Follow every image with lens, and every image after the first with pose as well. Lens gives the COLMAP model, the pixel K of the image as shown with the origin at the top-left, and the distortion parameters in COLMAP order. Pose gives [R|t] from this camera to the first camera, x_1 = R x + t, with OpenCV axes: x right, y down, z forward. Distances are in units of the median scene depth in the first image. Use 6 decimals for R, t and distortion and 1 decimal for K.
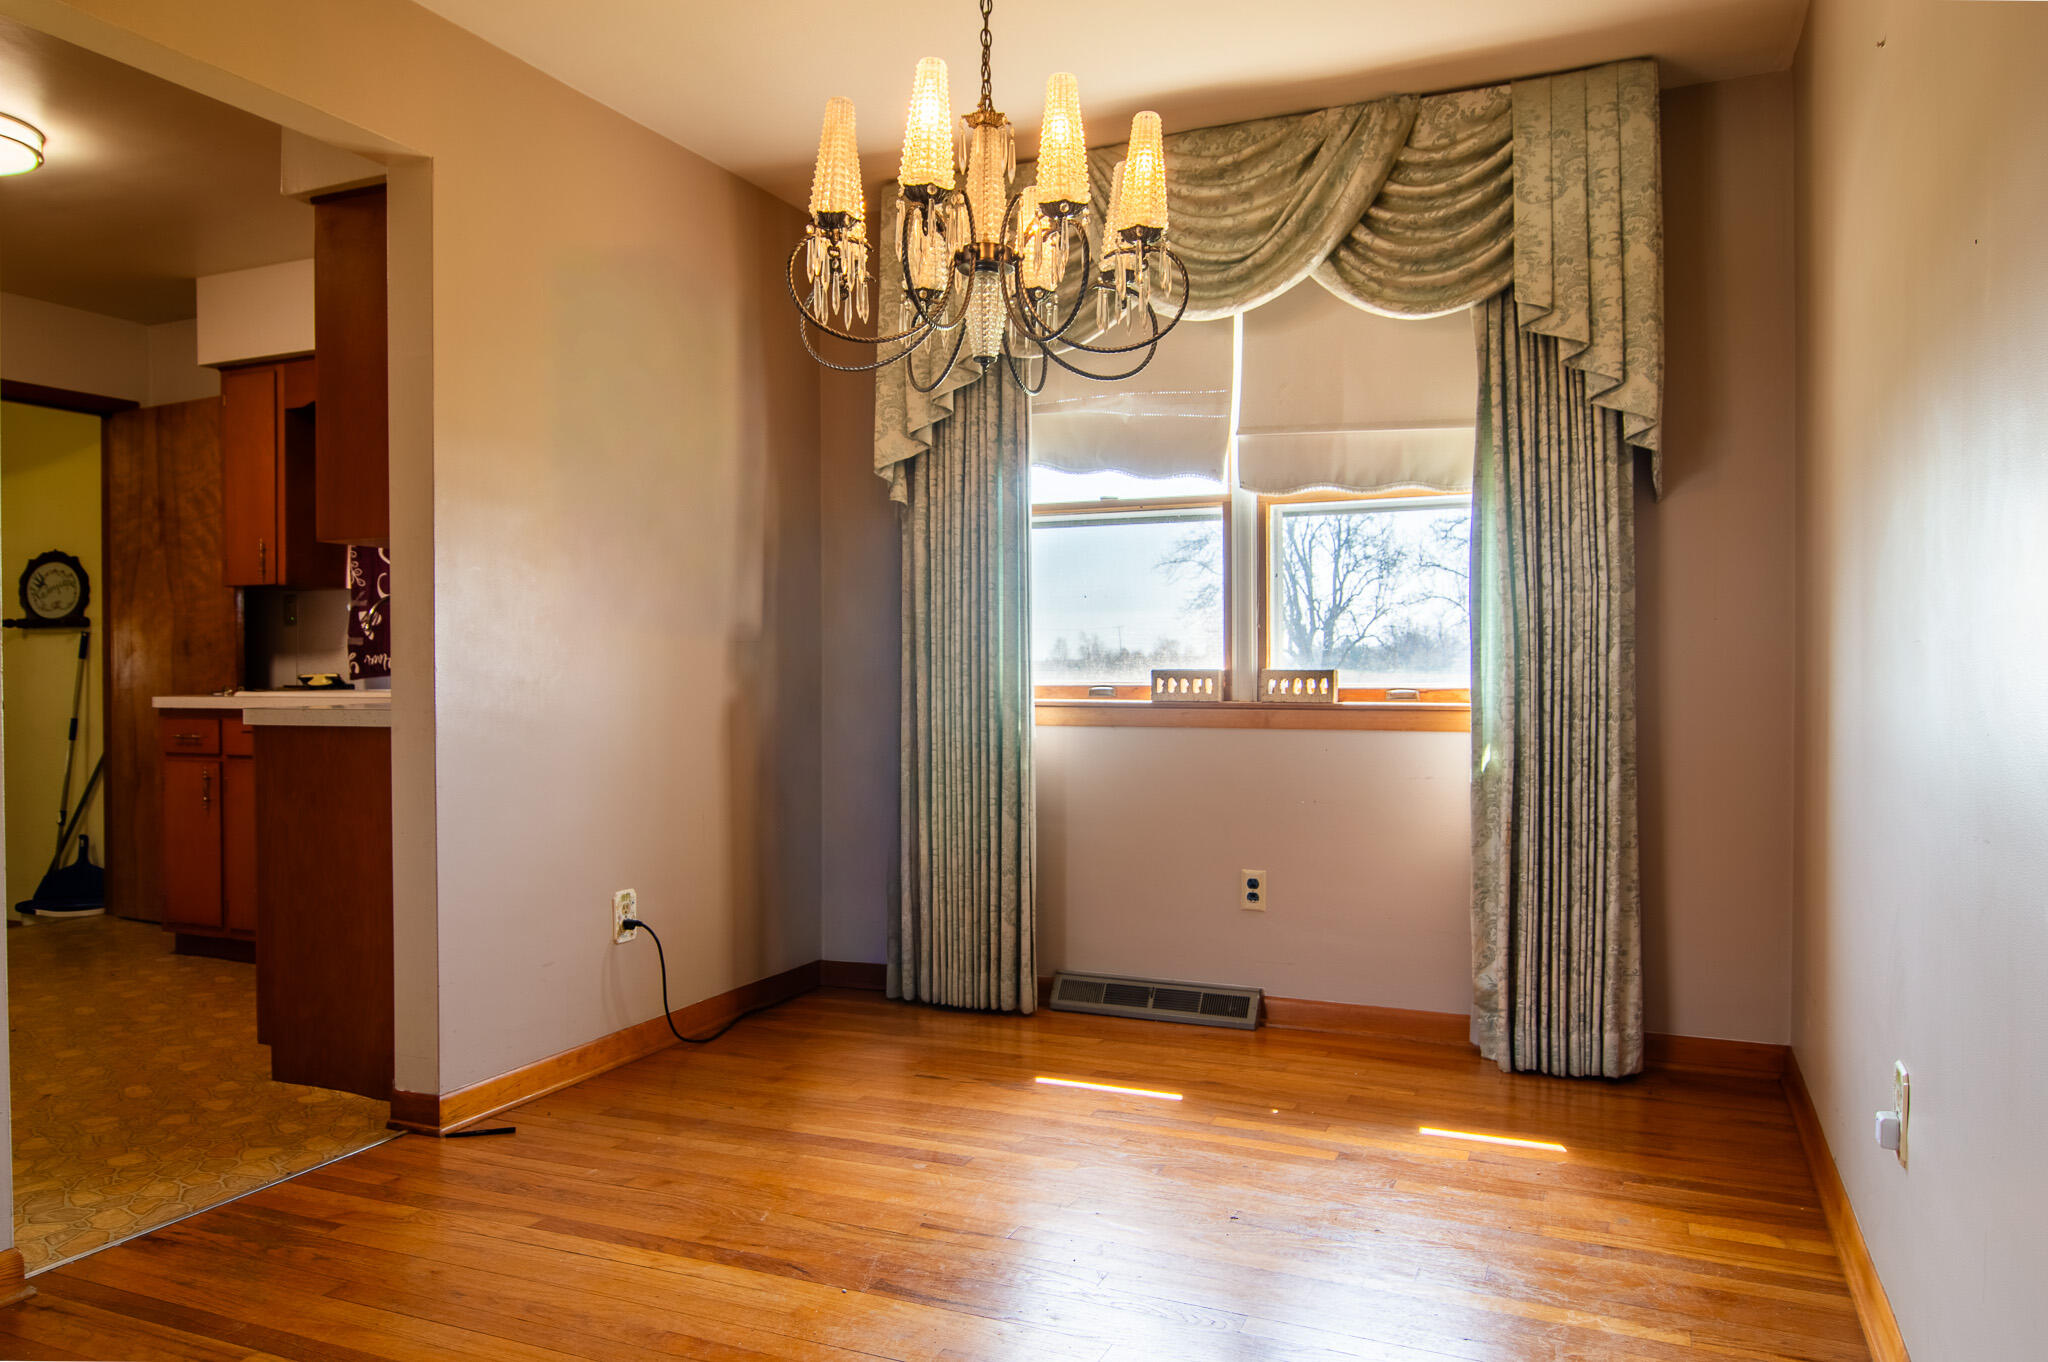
lens RADIAL K [[1416.8, 0, 1009.7], [0, 1416.8, 683.6], [0, 0, 1]] dist [-0.000282, -0.017952]
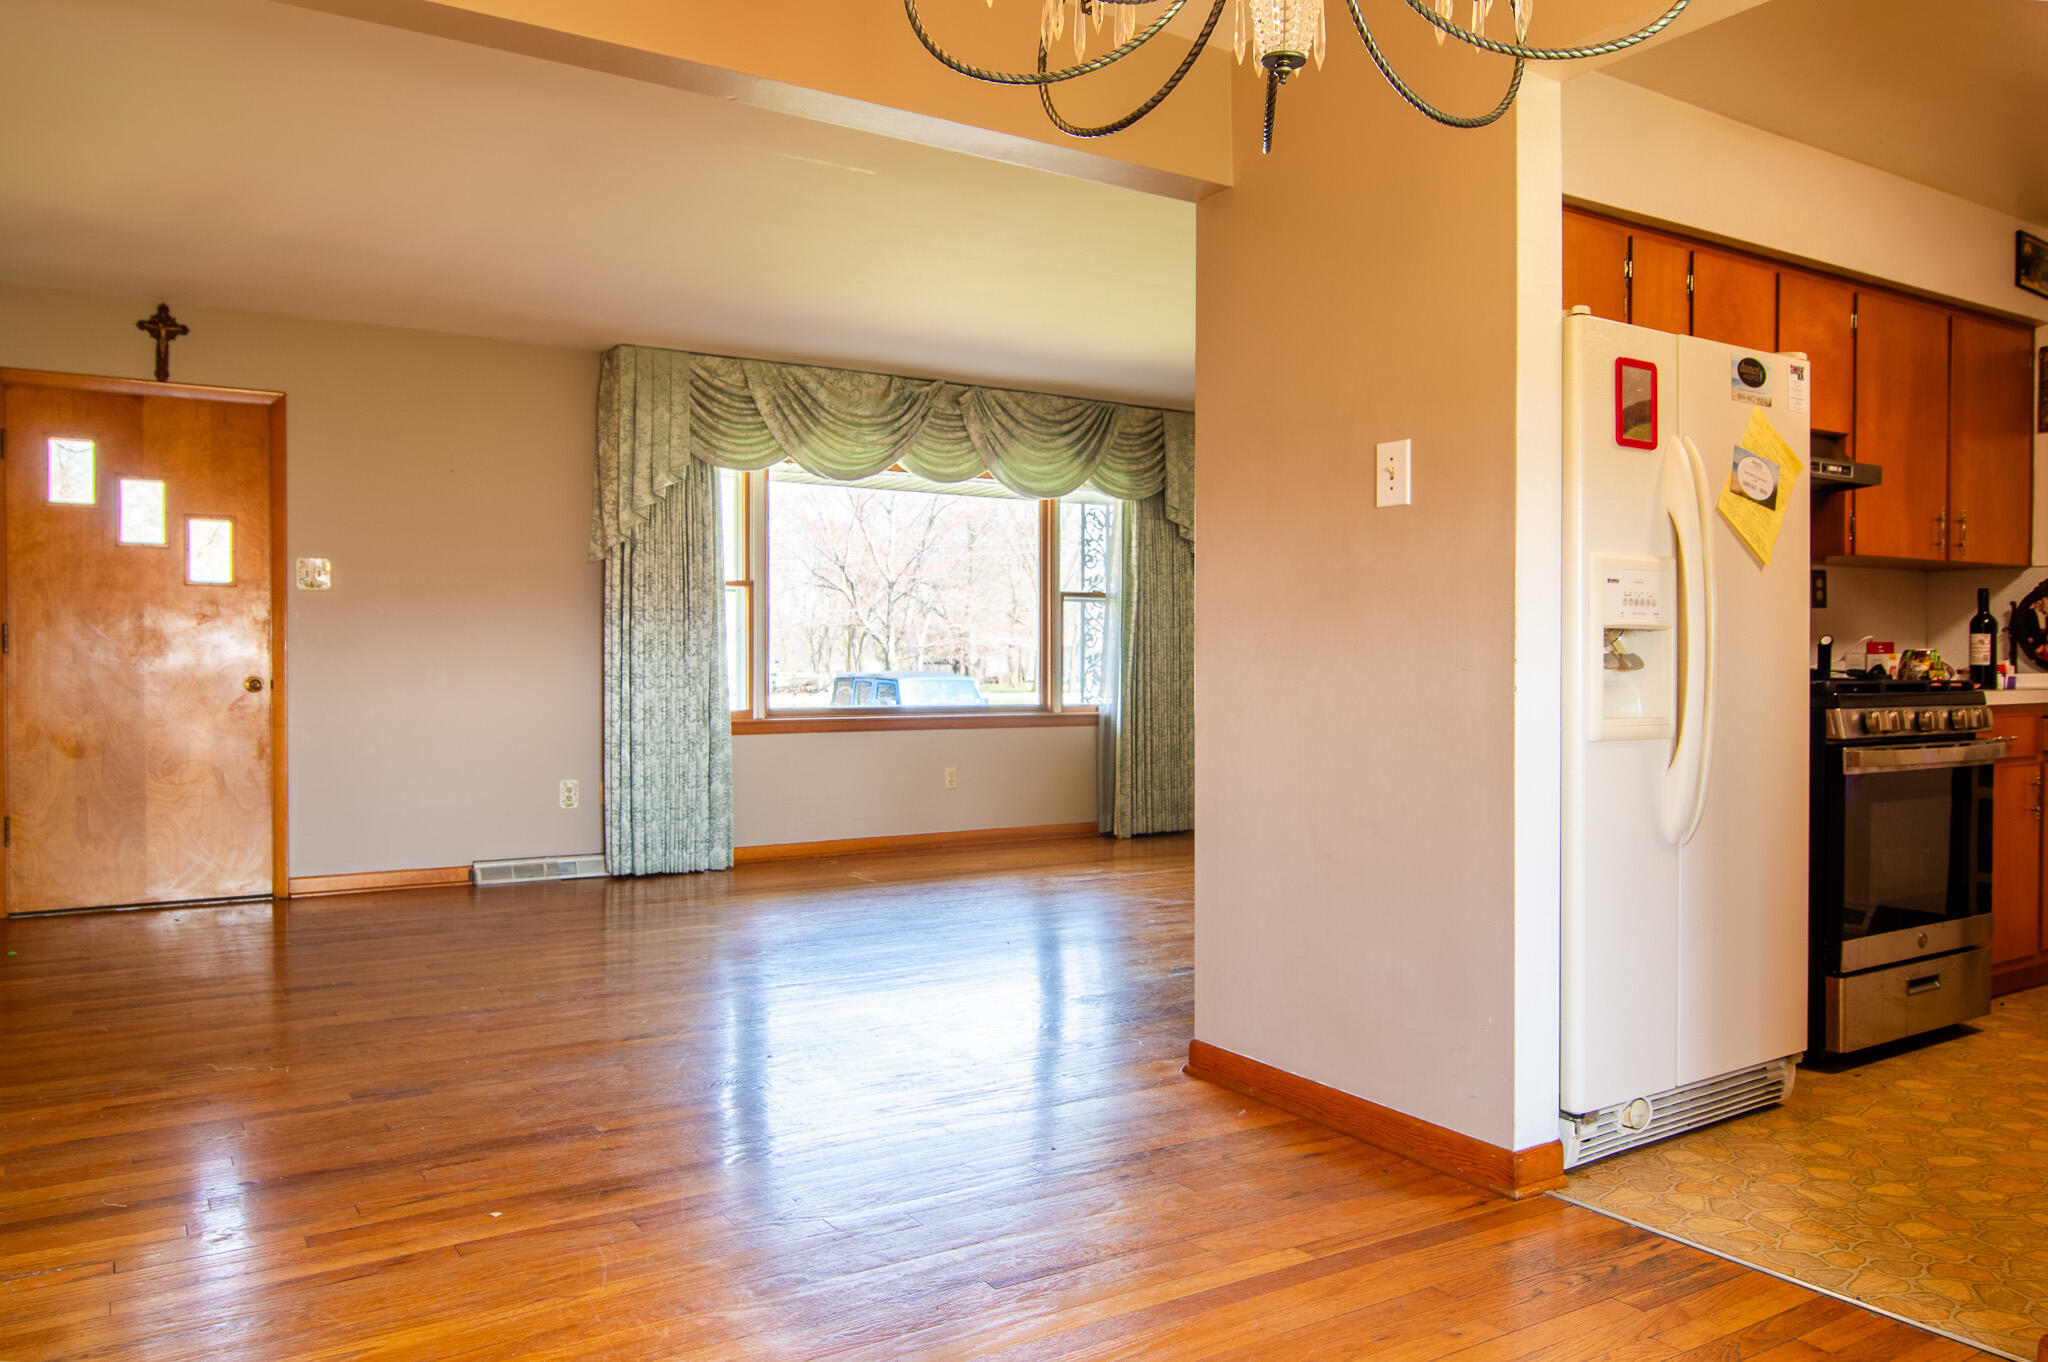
lens RADIAL K [[1453.0, 0, 1024.0], [0, 1453.0, 681.0], [0, 0, 1]] dist [-0.004706, -0.001687]
pose [[-0.553201, 0.013320, -0.832942, 0.337336], [-0.007122, 0.999760, 0.020718, -0.008677], [0.833018, 0.017394, -0.552973, 0.858541]]
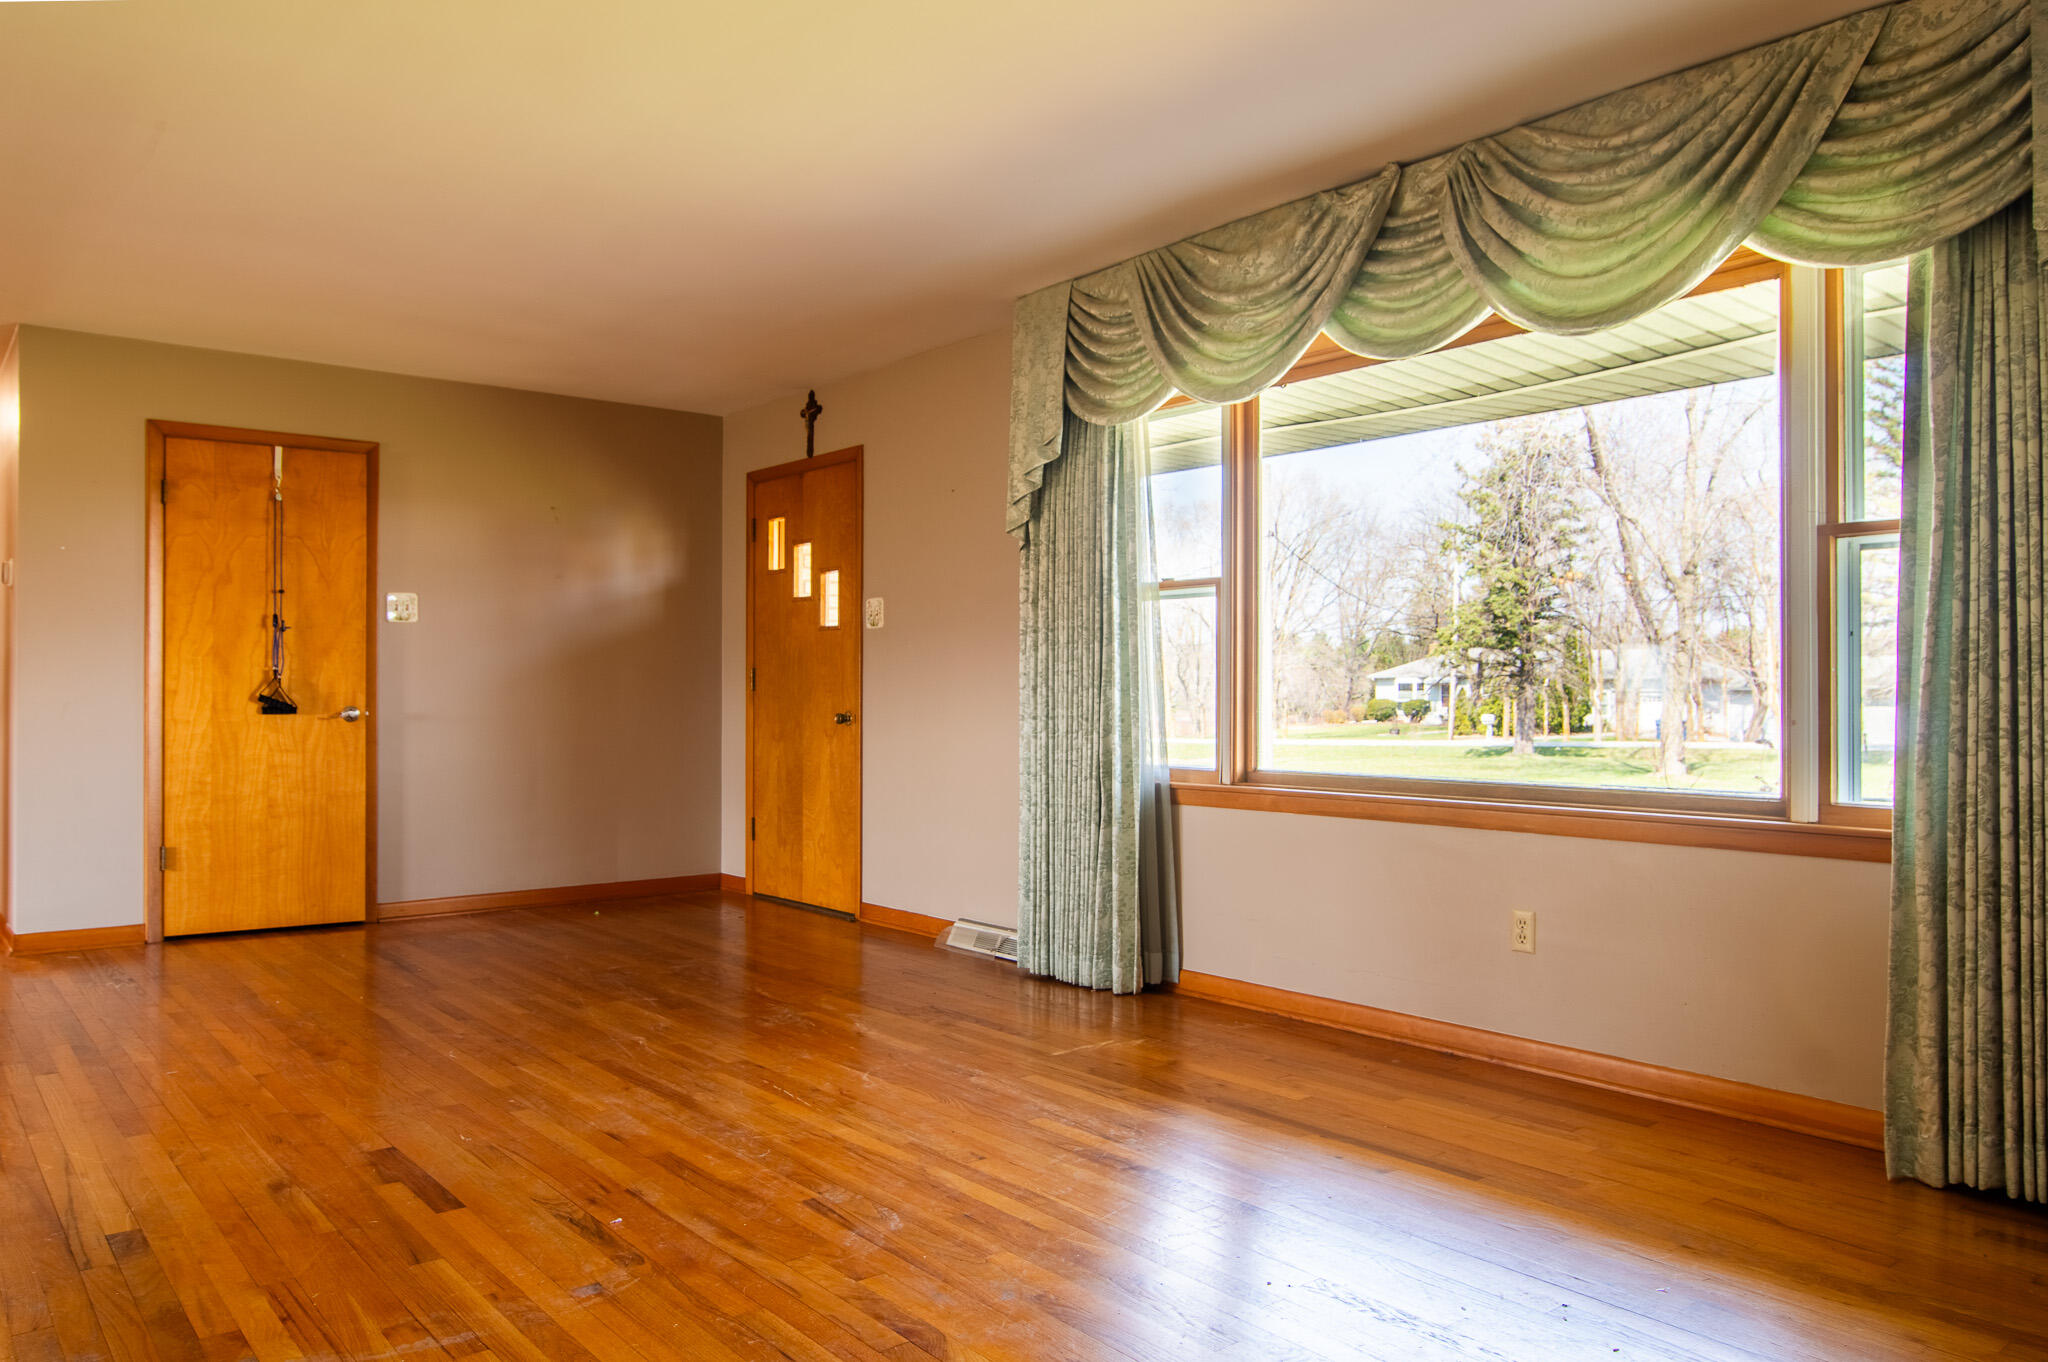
lens RADIAL K [[1416.8, 0, 1009.7], [0, 1416.8, 683.6], [0, 0, 1]] dist [-0.000282, -0.017952]
pose [[-0.894741, 0.007158, 0.446527, -1.566759], [0.007038, 0.999973, -0.001928, -0.003119], [-0.446529, 0.001417, -0.894768, 0.689456]]
